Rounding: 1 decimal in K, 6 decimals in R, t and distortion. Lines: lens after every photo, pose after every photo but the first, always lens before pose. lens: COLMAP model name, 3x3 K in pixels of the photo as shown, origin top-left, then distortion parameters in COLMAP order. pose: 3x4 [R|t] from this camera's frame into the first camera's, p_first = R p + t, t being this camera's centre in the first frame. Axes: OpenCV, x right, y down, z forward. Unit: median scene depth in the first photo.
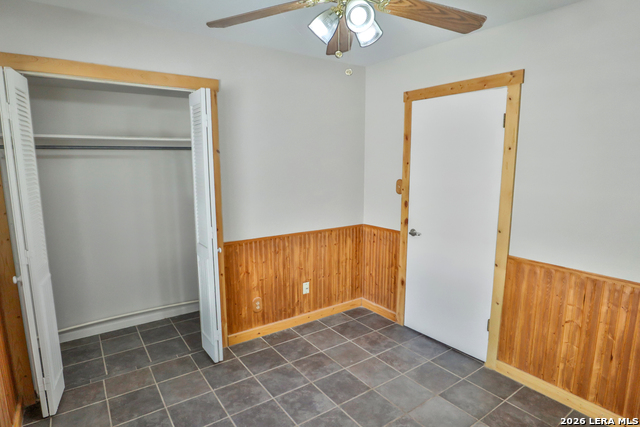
lens RADIAL K [[359.0, 0, 324.4], [0, 359.0, 215.1], [0, 0, 1]] dist [-0.032231, 0.000678]
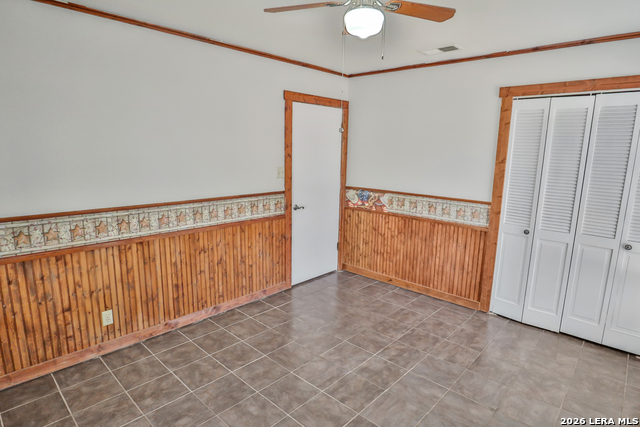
lens RADIAL K [[359.0, 0, 324.4], [0, 359.0, 215.1], [0, 0, 1]] dist [-0.032231, 0.000678]
pose [[-0.194706, -0.186169, 0.963032, -1.014647], [0.135817, 0.967248, 0.214444, -0.187822], [-0.971413, 0.172549, -0.163044, 1.144949]]
